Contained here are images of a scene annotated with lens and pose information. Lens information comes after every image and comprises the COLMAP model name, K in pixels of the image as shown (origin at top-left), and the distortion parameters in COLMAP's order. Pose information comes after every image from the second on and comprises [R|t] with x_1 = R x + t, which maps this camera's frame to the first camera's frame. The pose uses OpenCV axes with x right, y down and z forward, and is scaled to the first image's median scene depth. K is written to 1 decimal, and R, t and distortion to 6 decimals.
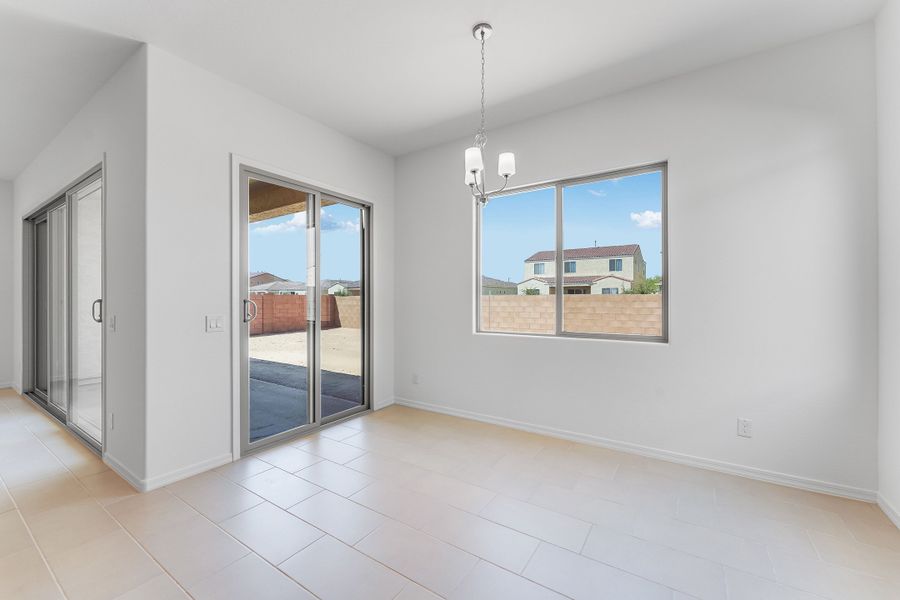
lens RADIAL K [[363.6, 0, 444.1], [0, 363.6, 300.2], [0, 0, 1]] dist [0.001631, 0.000079]
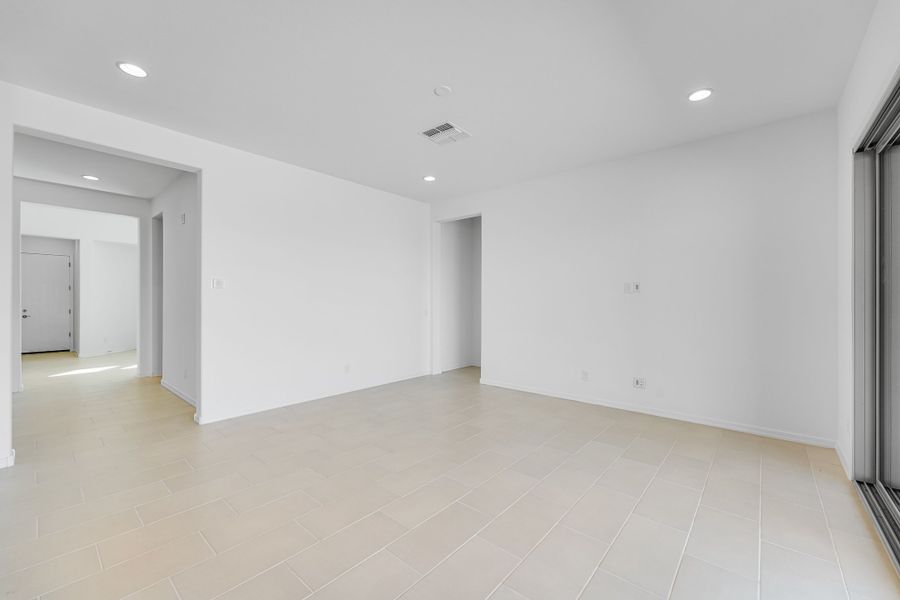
lens RADIAL K [[363.6, 0, 448.7], [0, 363.6, 299.6], [0, 0, 1]] dist [0.001631, 0.000079]
pose [[-0.125519, -0.003526, -0.992085, -0.536601], [-0.002984, 0.999991, -0.003176, 0.005128], [0.992087, 0.002562, -0.125529, 0.465319]]
